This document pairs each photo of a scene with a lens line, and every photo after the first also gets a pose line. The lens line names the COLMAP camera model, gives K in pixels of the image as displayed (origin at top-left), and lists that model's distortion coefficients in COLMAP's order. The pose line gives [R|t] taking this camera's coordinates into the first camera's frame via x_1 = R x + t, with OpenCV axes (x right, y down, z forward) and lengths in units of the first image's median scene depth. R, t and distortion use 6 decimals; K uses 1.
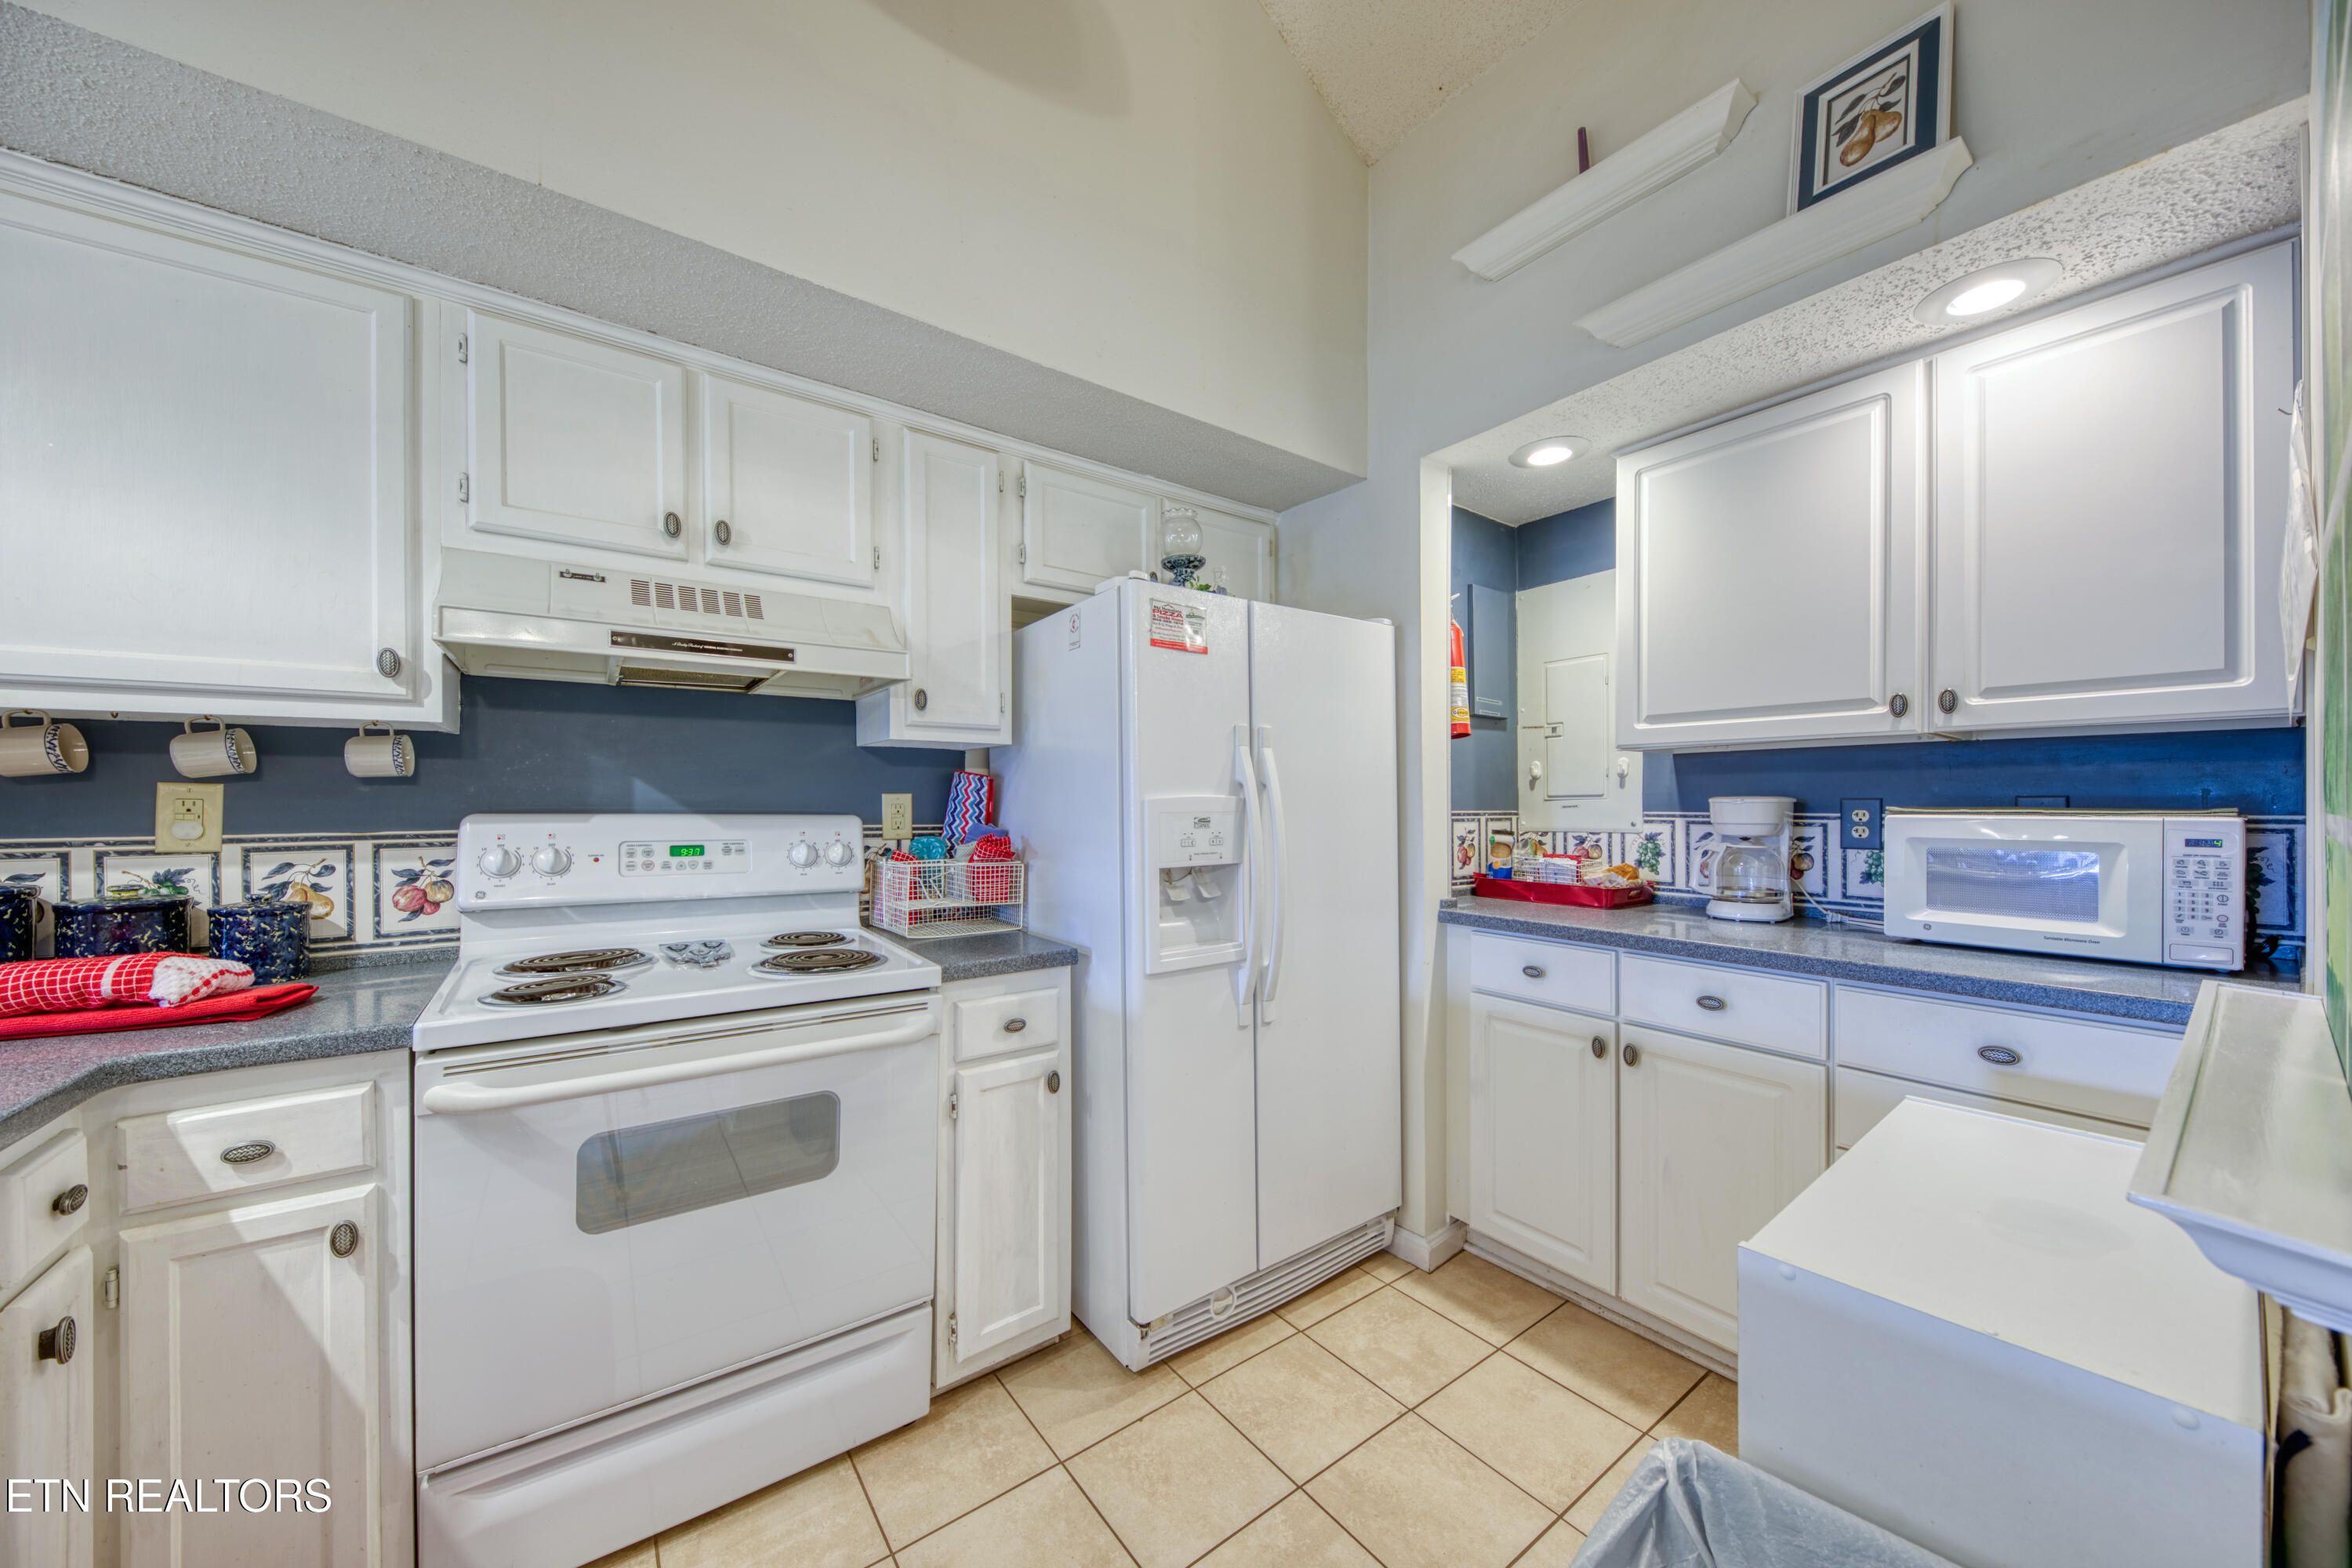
lens RADIAL K [[827.0, 0, 1188.7], [0, 827.0, 804.3], [0, 0, 1]] dist [0.001143, -0.004673]
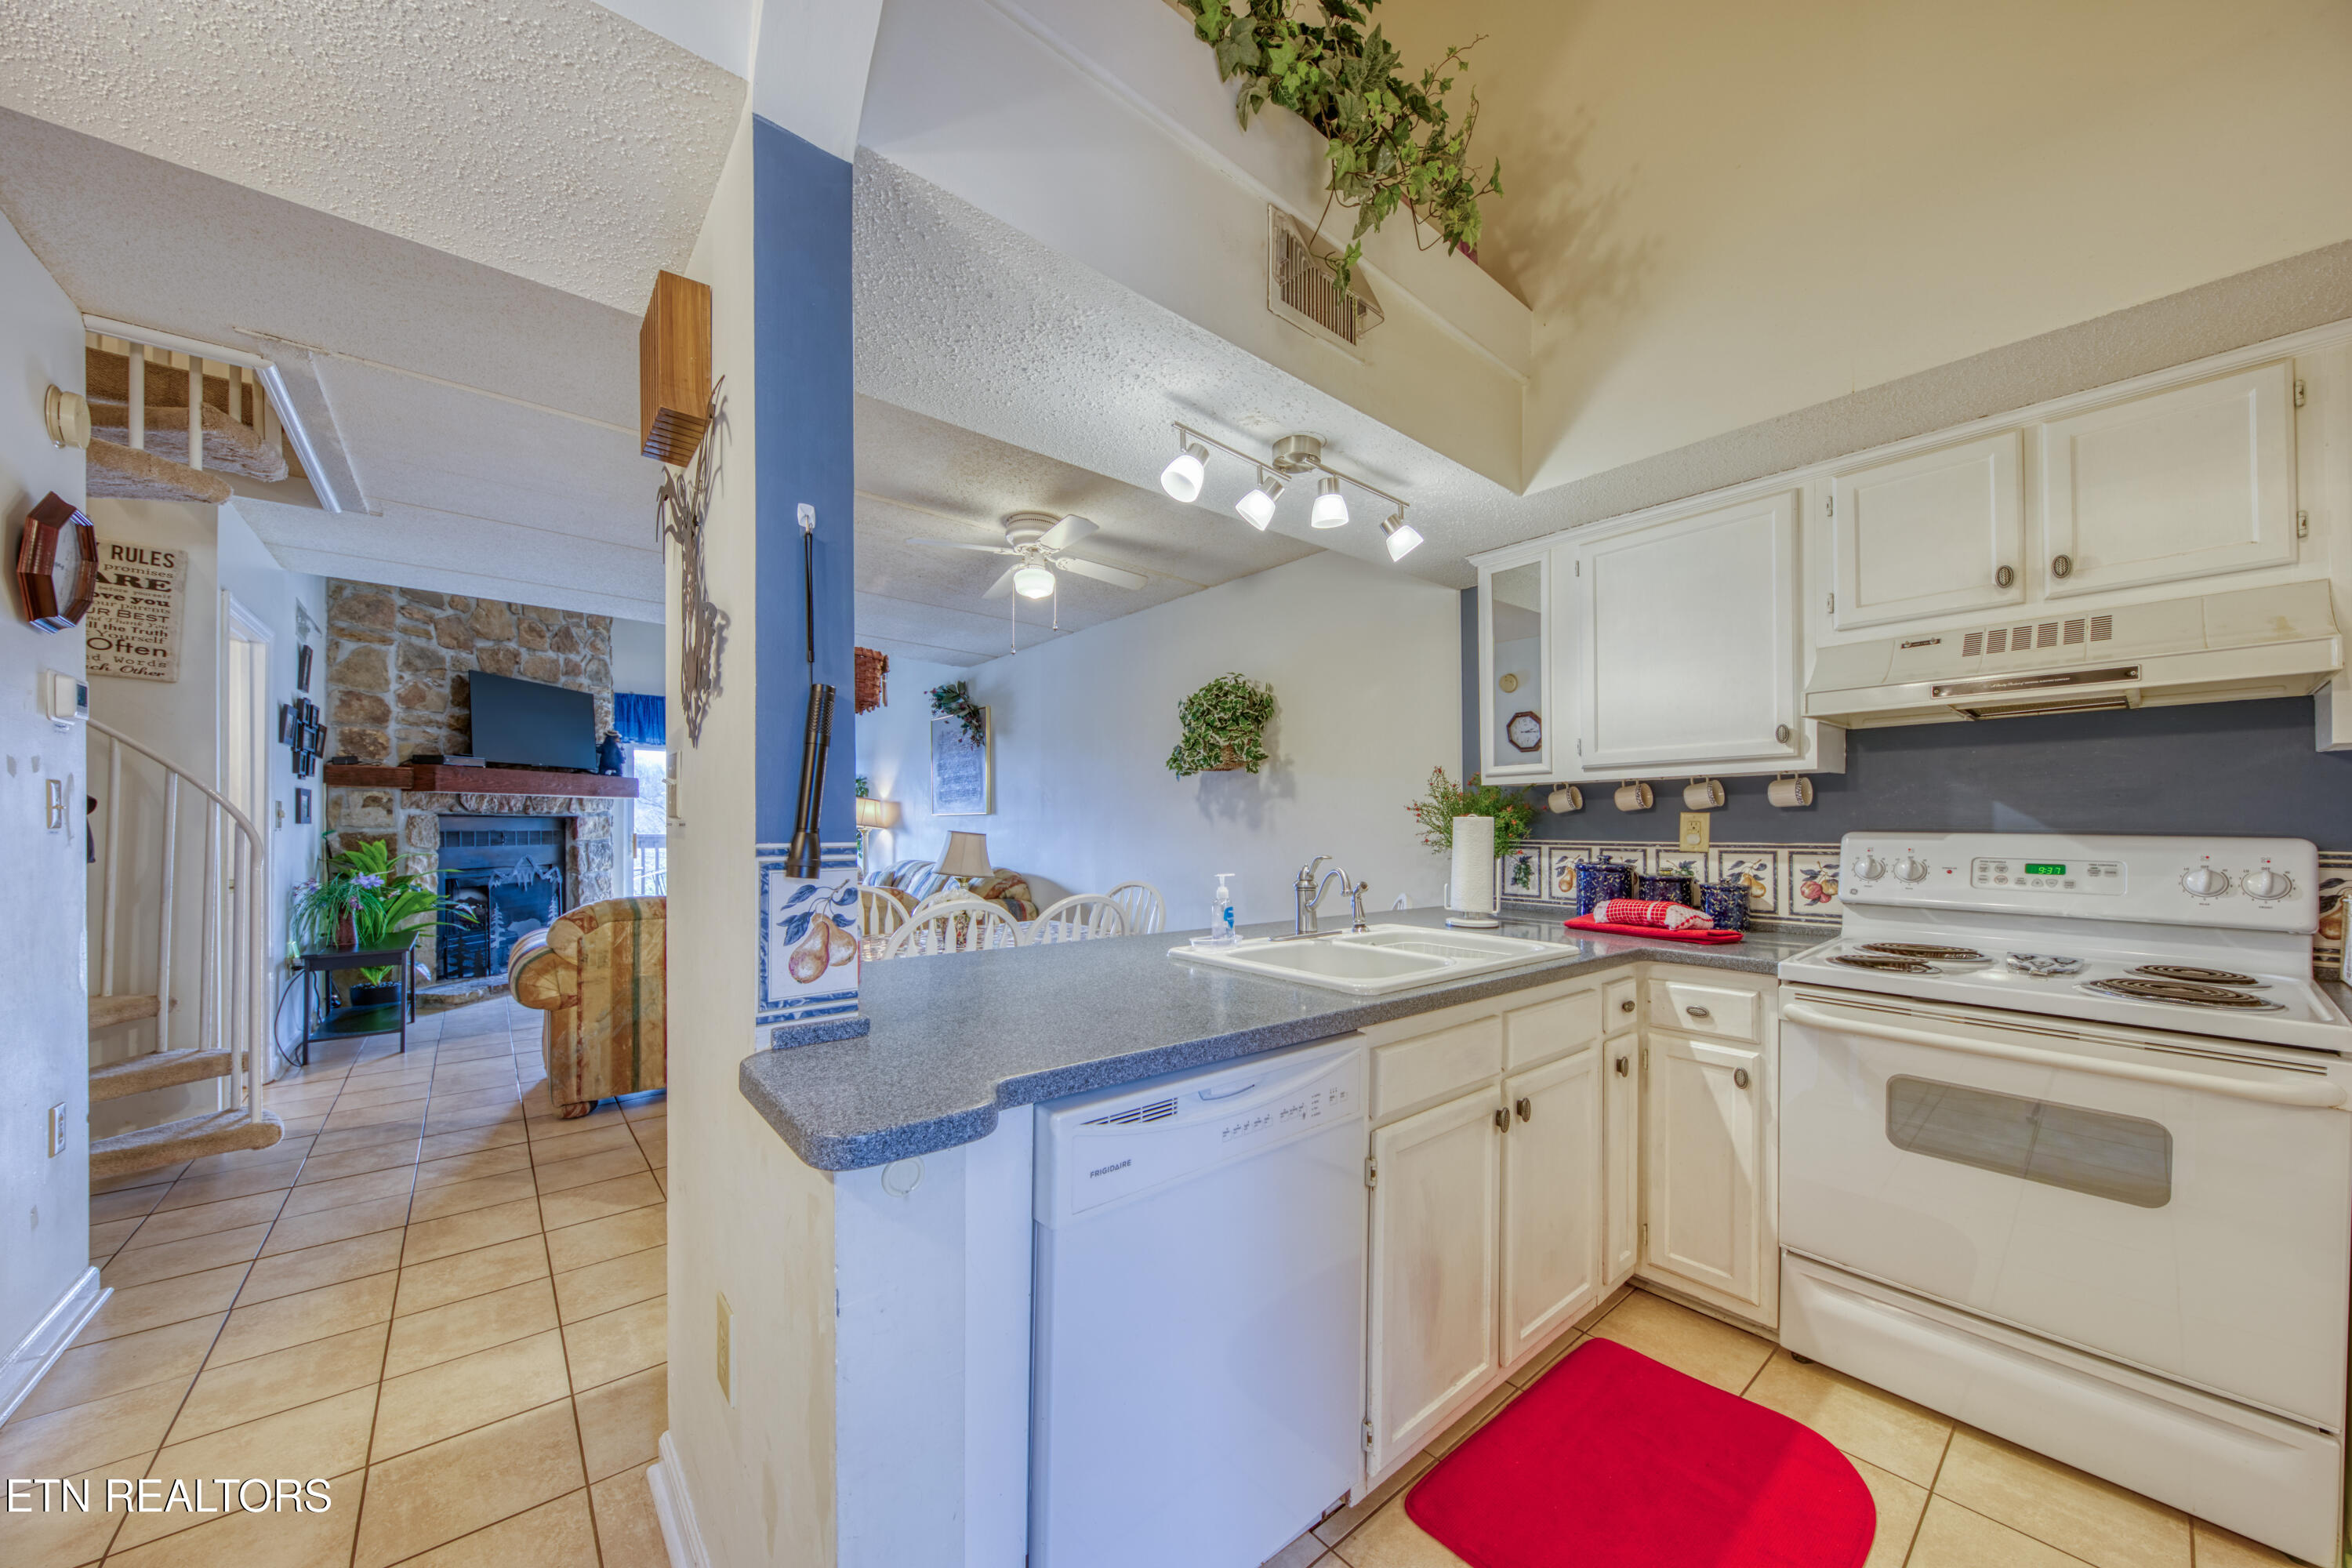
lens RADIAL K [[811.0, 0, 1205.2], [0, 811.0, 825.2], [0, 0, 1]] dist [0.018932, -0.007385]
pose [[0.083357, 0.001853, -0.996518, 0.417605], [-0.000667, 0.999998, 0.001804, -0.001138], [0.996520, 0.000514, 0.083358, -0.186048]]
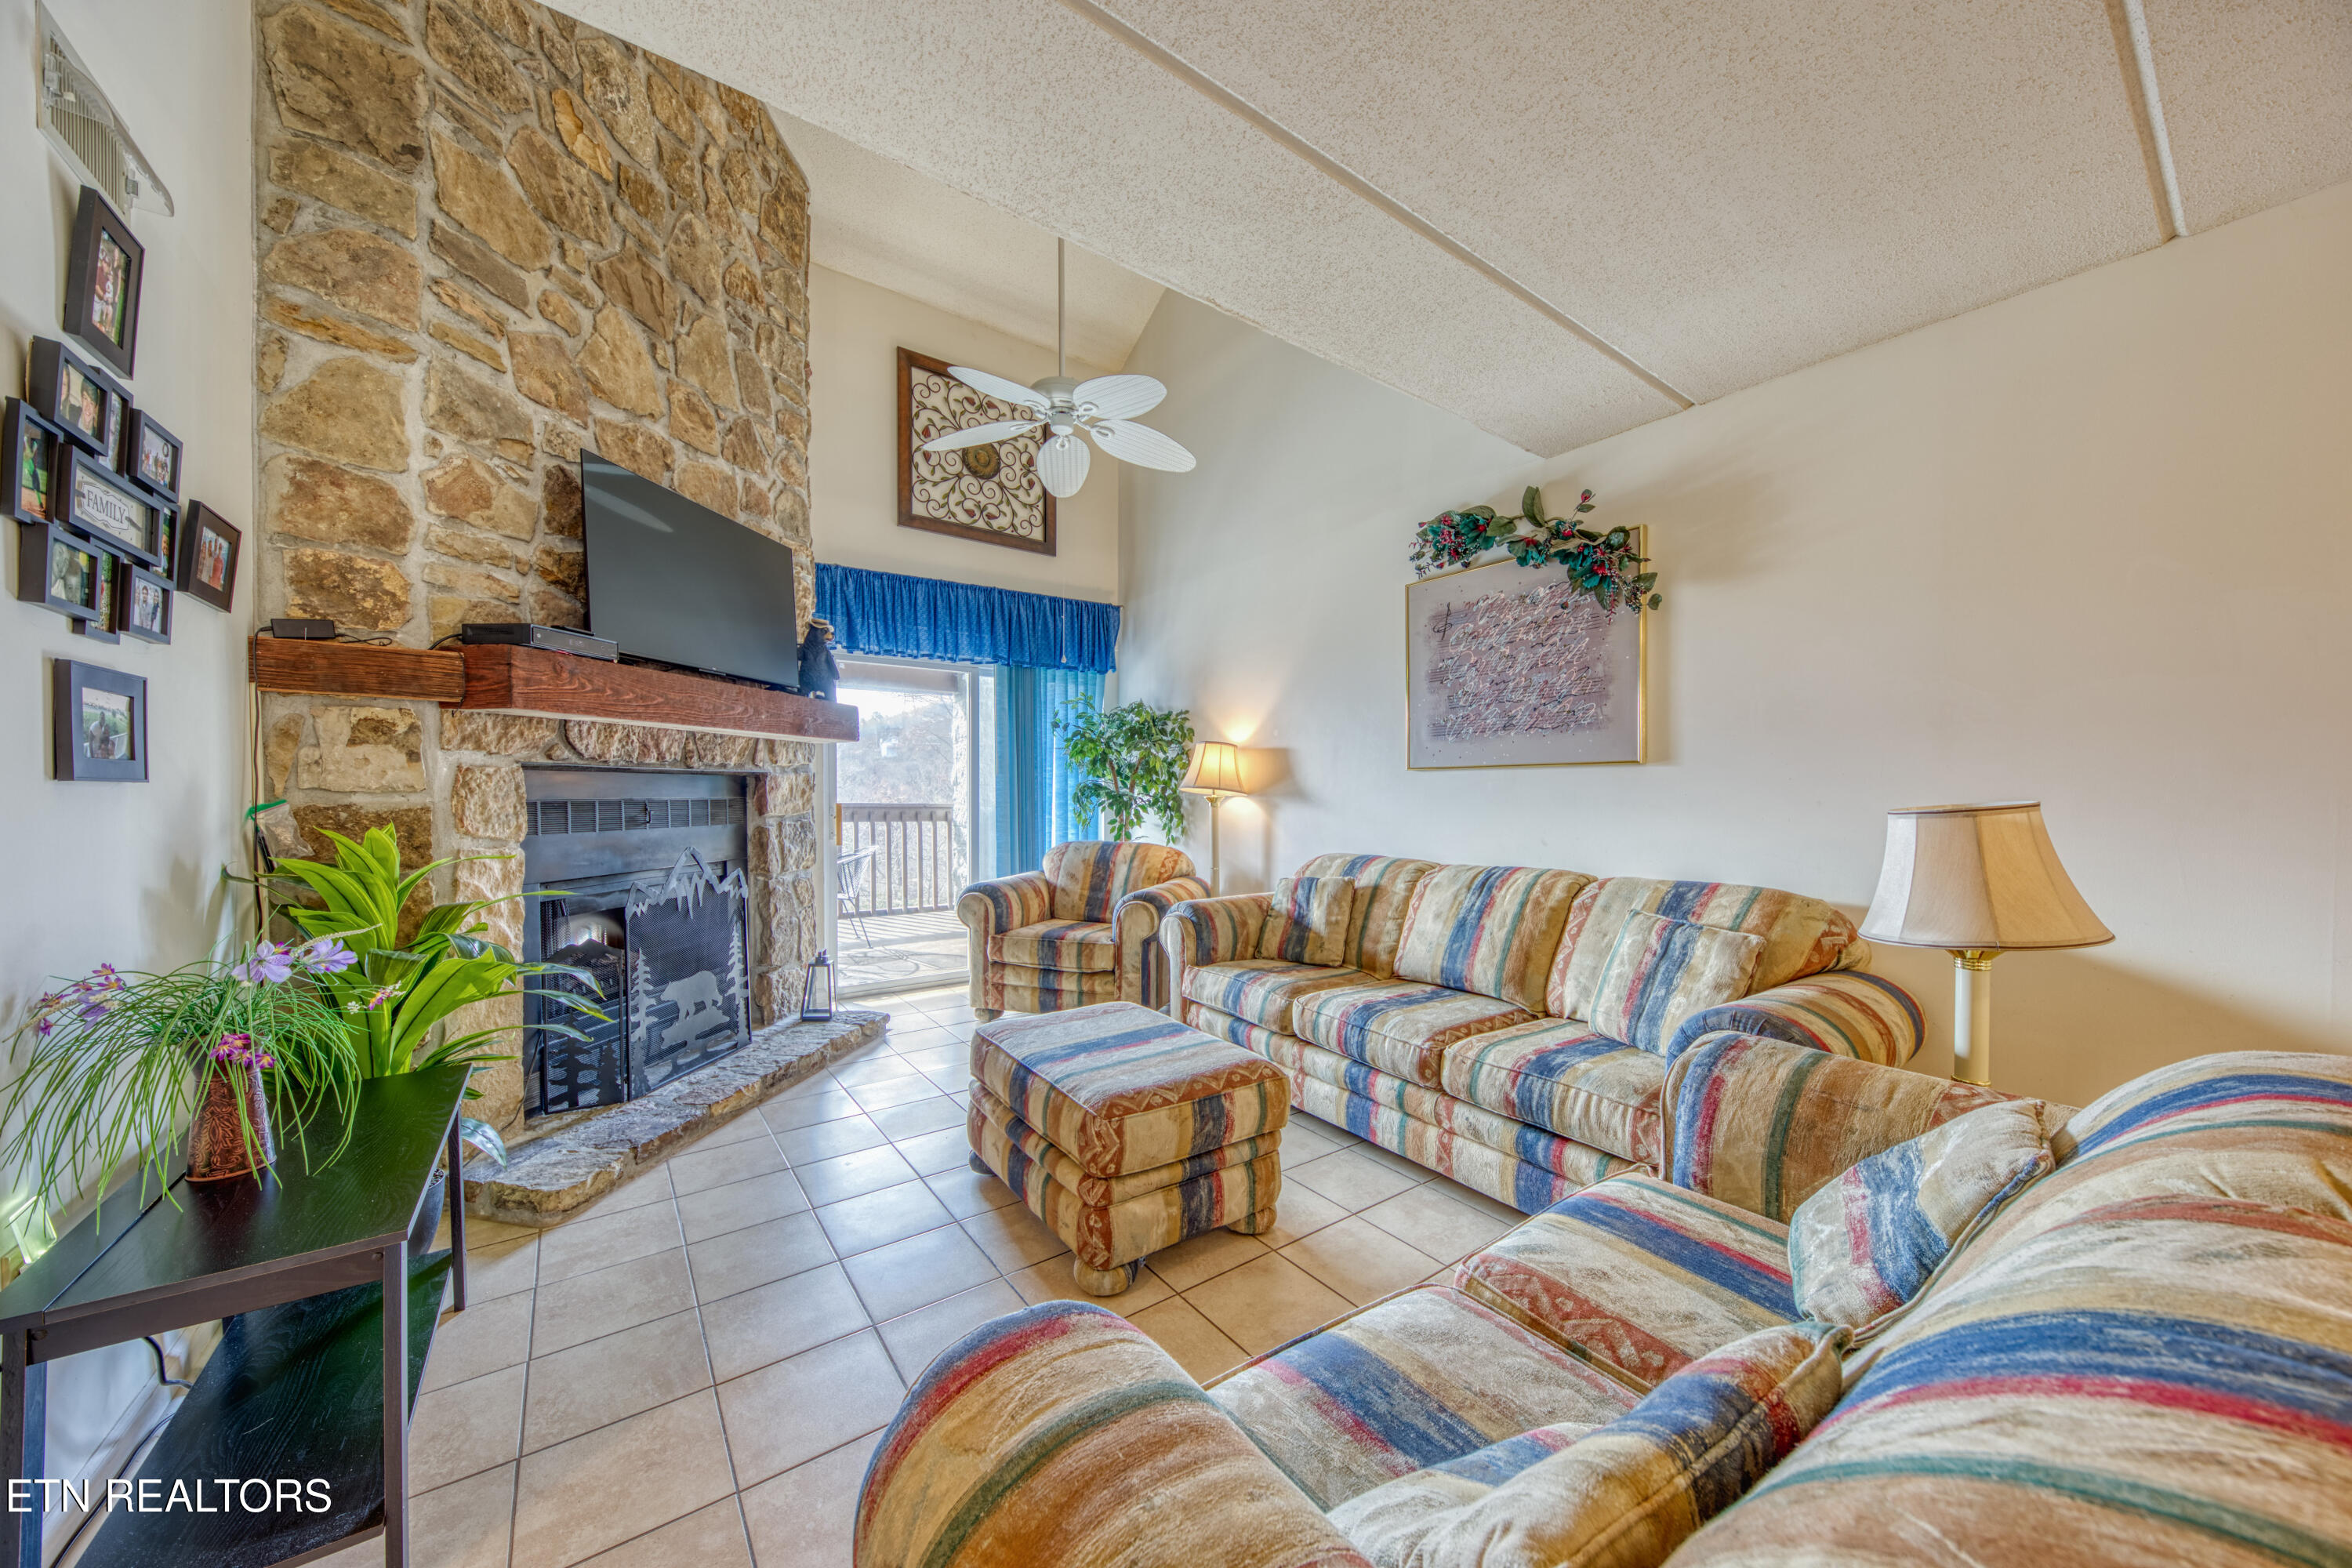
lens RADIAL K [[796.1, 0, 1182.3], [0, 796.1, 806.8], [0, 0, 1]] dist [0.014064, -0.007354]
pose [[-0.003998, 0.022143, -0.999747, -0.689457], [-0.000222, 0.999755, 0.022144, 0.003891], [0.999992, 0.000310, -0.003992, -1.030248]]
